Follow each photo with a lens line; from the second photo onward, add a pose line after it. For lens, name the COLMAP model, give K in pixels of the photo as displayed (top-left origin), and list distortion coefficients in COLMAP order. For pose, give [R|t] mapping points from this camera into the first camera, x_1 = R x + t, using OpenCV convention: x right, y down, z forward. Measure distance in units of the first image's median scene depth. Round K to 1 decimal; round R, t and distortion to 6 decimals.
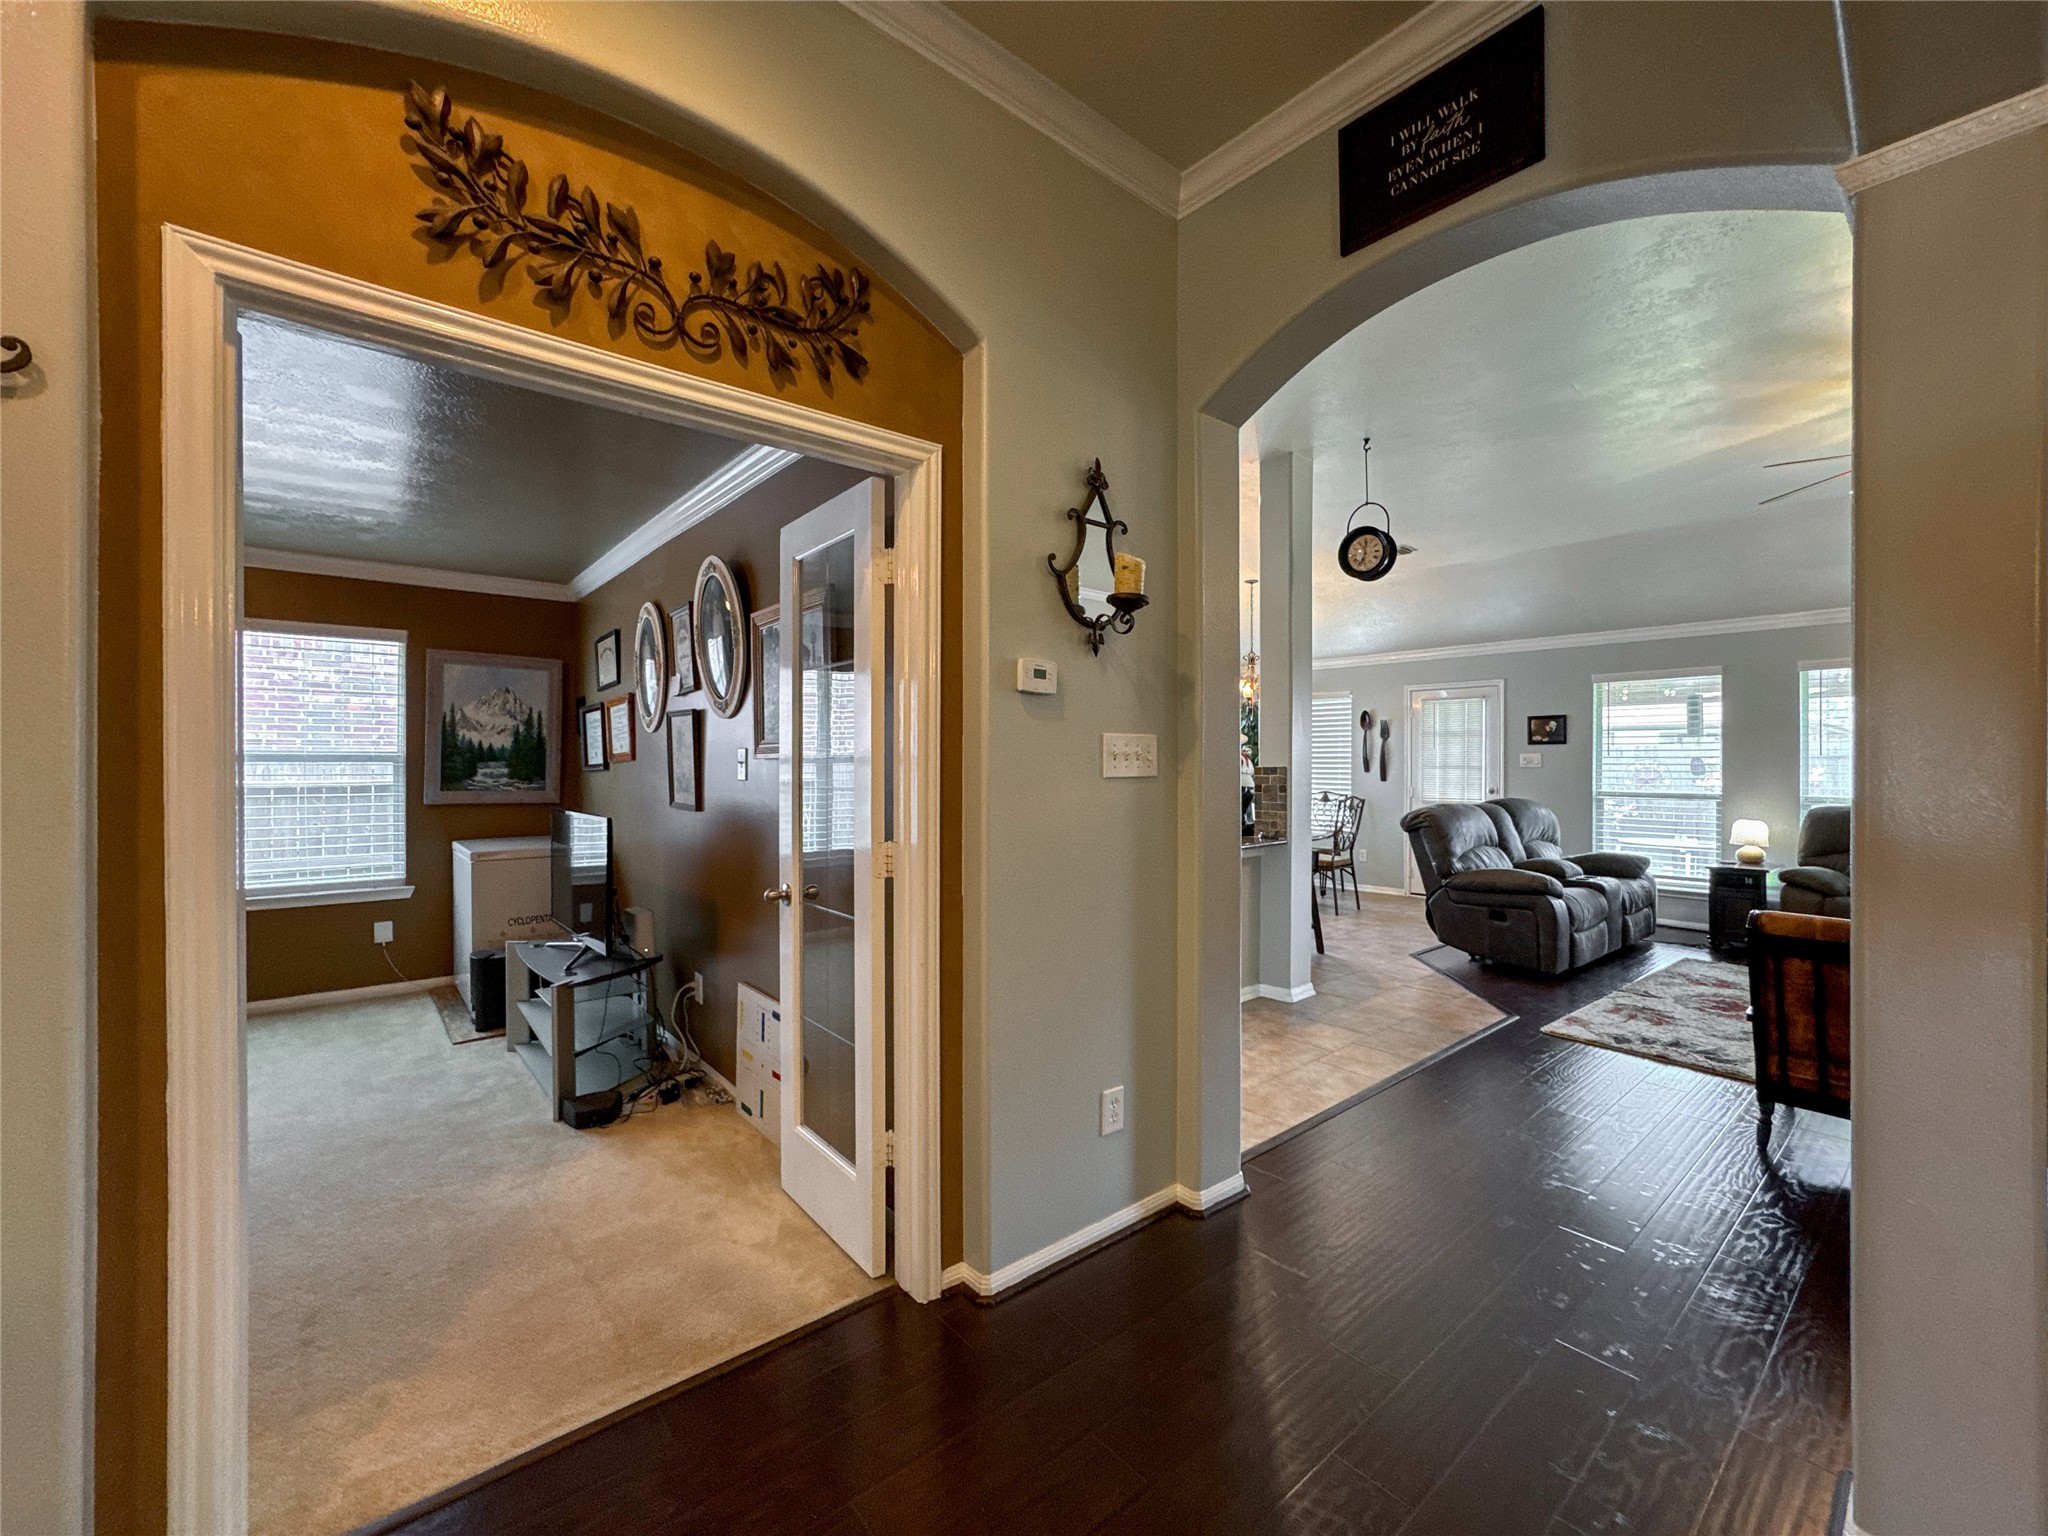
lens RADIAL K [[835.3, 0, 1030.9], [0, 835.3, 765.9], [0, 0, 1]] dist [-0.034823, 0.017357]
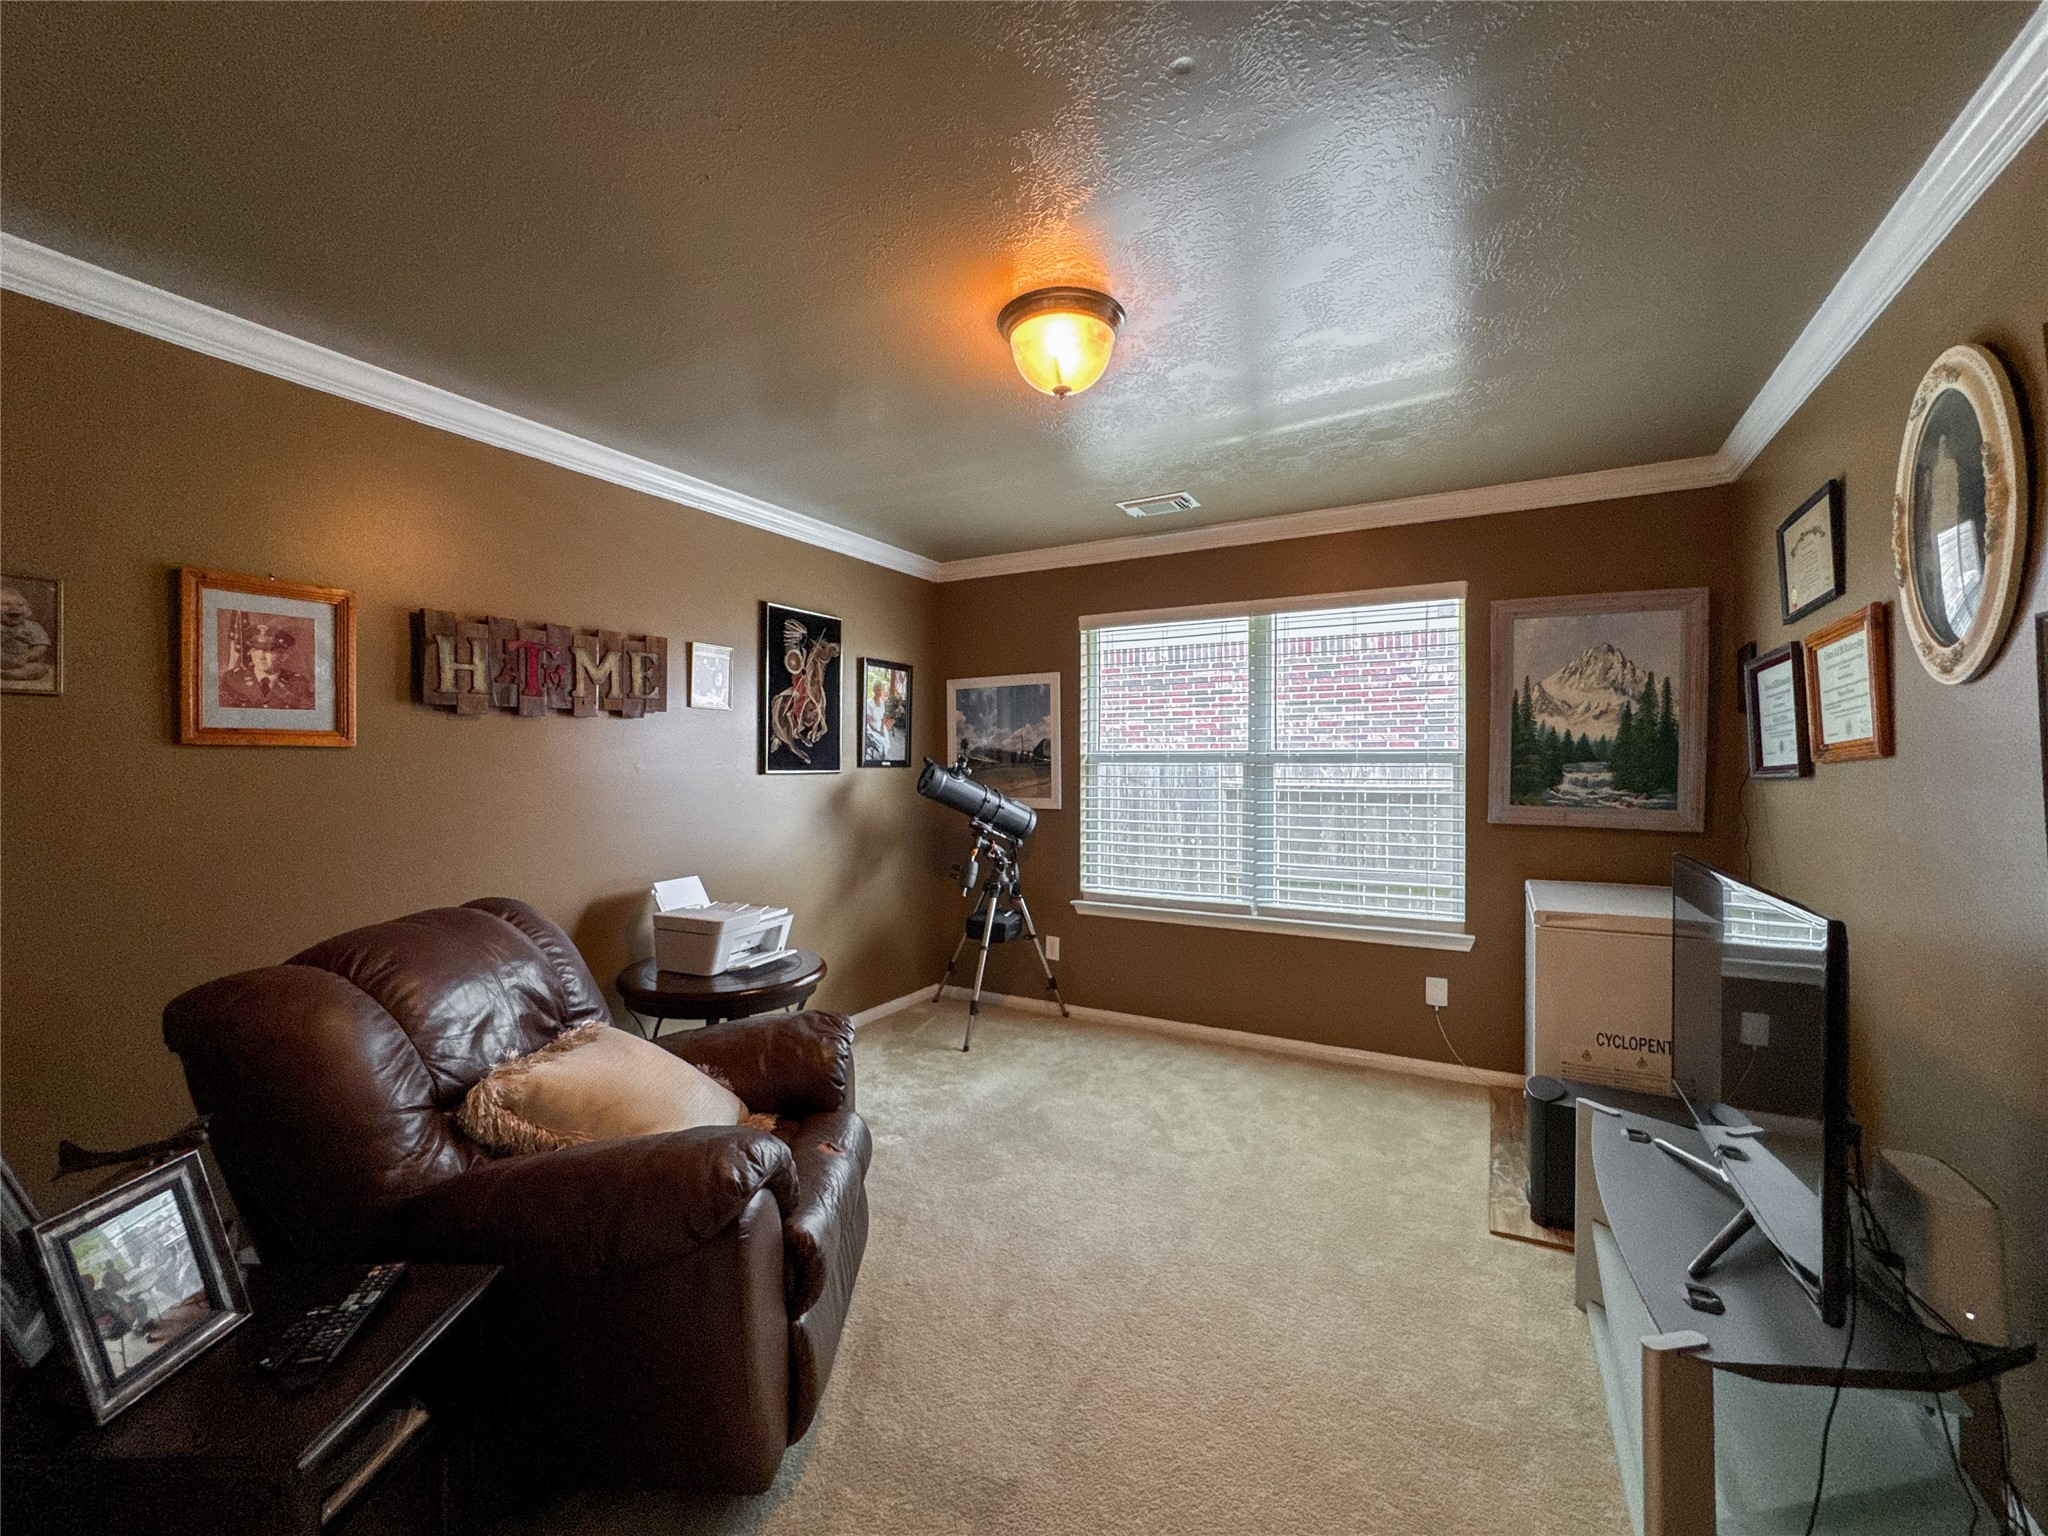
lens RADIAL K [[835.3, 0, 1030.9], [0, 835.3, 765.9], [0, 0, 1]] dist [-0.034823, 0.017357]
pose [[0.346888, 0.001174, -0.937906, -0.209679], [-0.003776, 0.999993, -0.000145, -0.000505], [0.937899, 0.003592, 0.346890, 0.389558]]
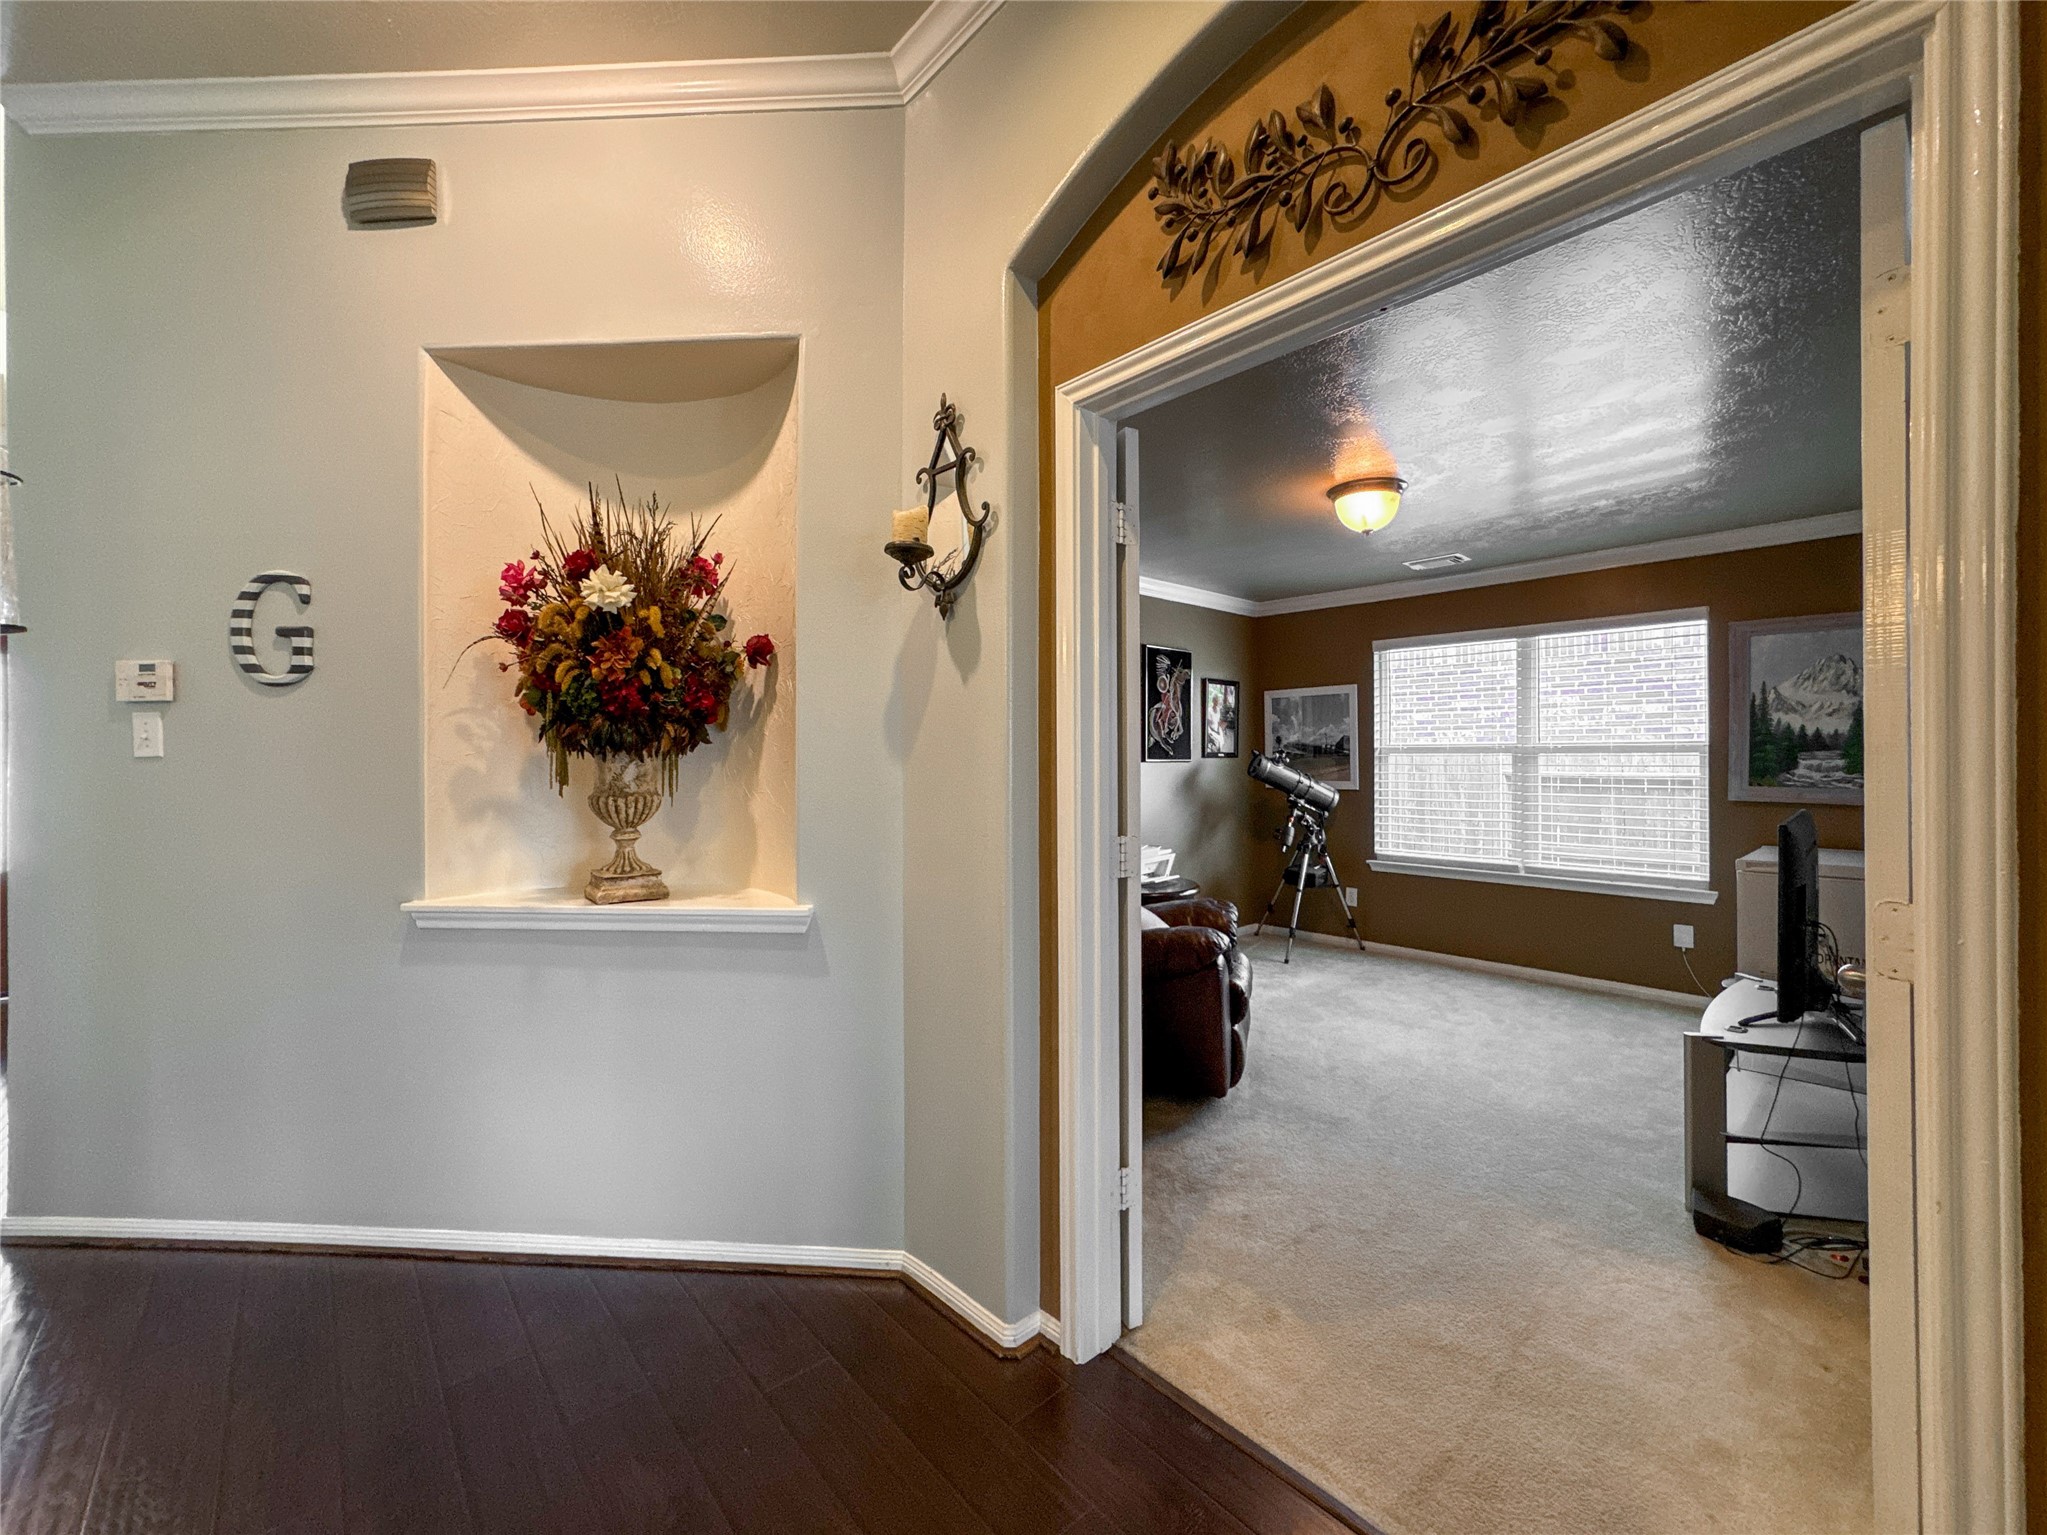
lens RADIAL K [[842.8, 0, 1022.6], [0, 842.8, 757.8], [0, 0, 1]] dist [-0.037575, 0.018064]
pose [[0.028221, -0.002722, -0.999598, 0.120781], [-0.002999, 0.999992, -0.002807, 0.005939], [0.999597, 0.003077, 0.028212, 0.227228]]
